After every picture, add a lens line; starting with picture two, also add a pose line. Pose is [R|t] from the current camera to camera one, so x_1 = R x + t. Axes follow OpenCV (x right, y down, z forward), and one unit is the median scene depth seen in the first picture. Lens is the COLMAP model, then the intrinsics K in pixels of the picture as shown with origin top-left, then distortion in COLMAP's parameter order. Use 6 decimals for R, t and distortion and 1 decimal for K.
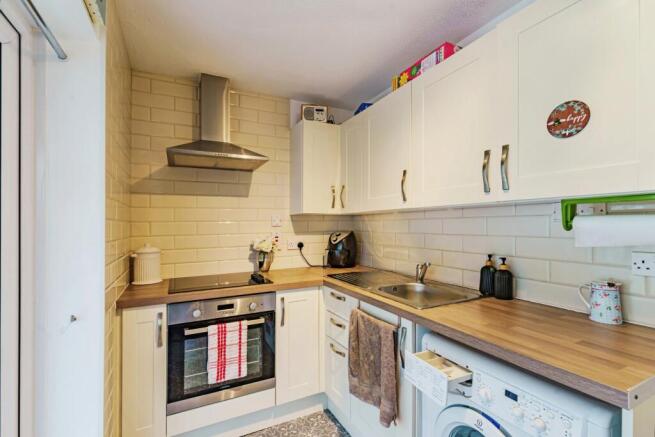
lens RADIAL K [[298.4, 0, 325.5], [0, 298.4, 226.1], [0, 0, 1]] dist [0.002077, 0.000210]
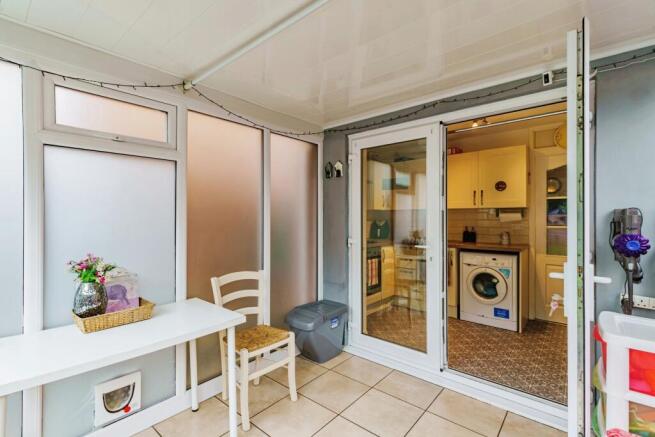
lens RADIAL K [[297.1, 0, 324.1], [0, 297.1, 219.0], [0, 0, 1]] dist [0.001091, -0.000246]
pose [[0.921477, 0.008793, 0.388334, -1.522257], [-0.007718, 0.999961, -0.004330, 0.041657], [-0.388357, 0.000993, 0.921509, -0.884114]]
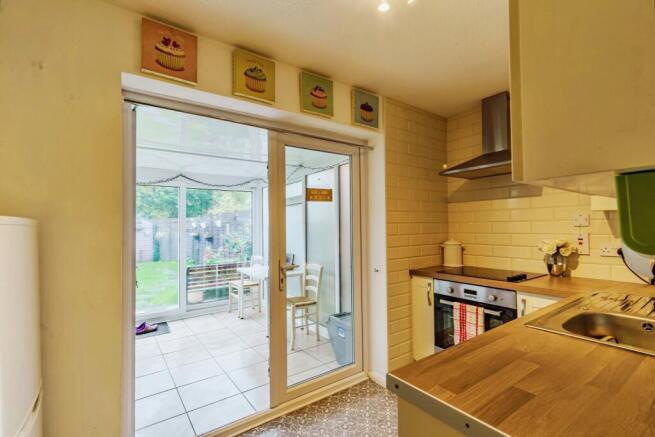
lens RADIAL K [[298.4, 0, 325.5], [0, 298.4, 226.1], [0, 0, 1]] dist [0.002077, 0.000210]
pose [[0.158576, 0.006429, -0.987326, 0.812313], [0.001149, 0.999977, 0.006696, -0.010494], [0.987346, -0.002196, 0.158565, 0.222209]]
